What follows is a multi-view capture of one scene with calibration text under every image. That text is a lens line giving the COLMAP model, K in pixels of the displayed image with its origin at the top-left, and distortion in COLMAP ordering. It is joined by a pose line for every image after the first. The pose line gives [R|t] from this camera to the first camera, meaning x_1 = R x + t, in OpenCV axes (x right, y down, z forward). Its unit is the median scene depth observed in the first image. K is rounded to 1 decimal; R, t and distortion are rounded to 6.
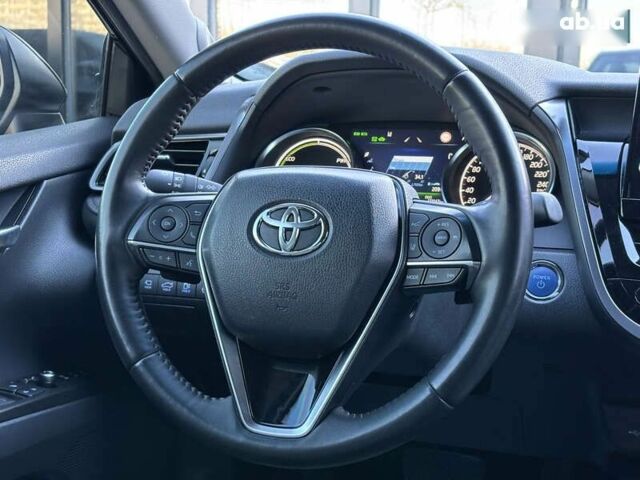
lens RADIAL K [[946.3, 0, 317.6], [0, 946.3, 242.5], [0, 0, 1]] dist [0.073189, 0.000000]
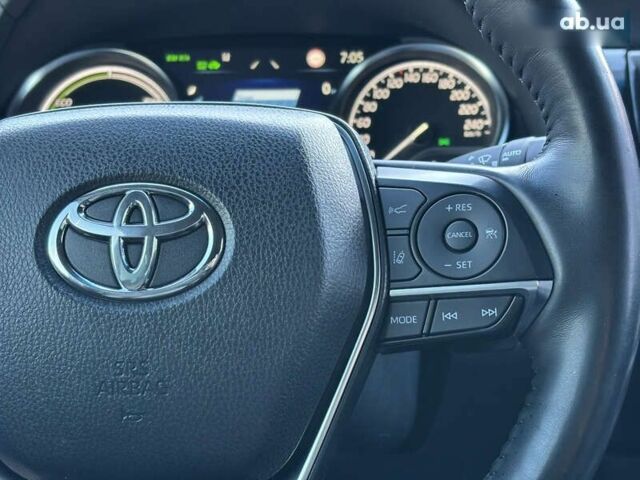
lens RADIAL K [[946.3, 0, 317.6], [0, 946.3, 240.1], [0, 0, 1]] dist [0.073189, 0.000000]
pose [[0.956653, -0.081488, 0.279599, -0.072195], [0.069449, 0.996192, 0.052716, -0.031776], [-0.282830, -0.031013, 0.958669, 0.533001]]
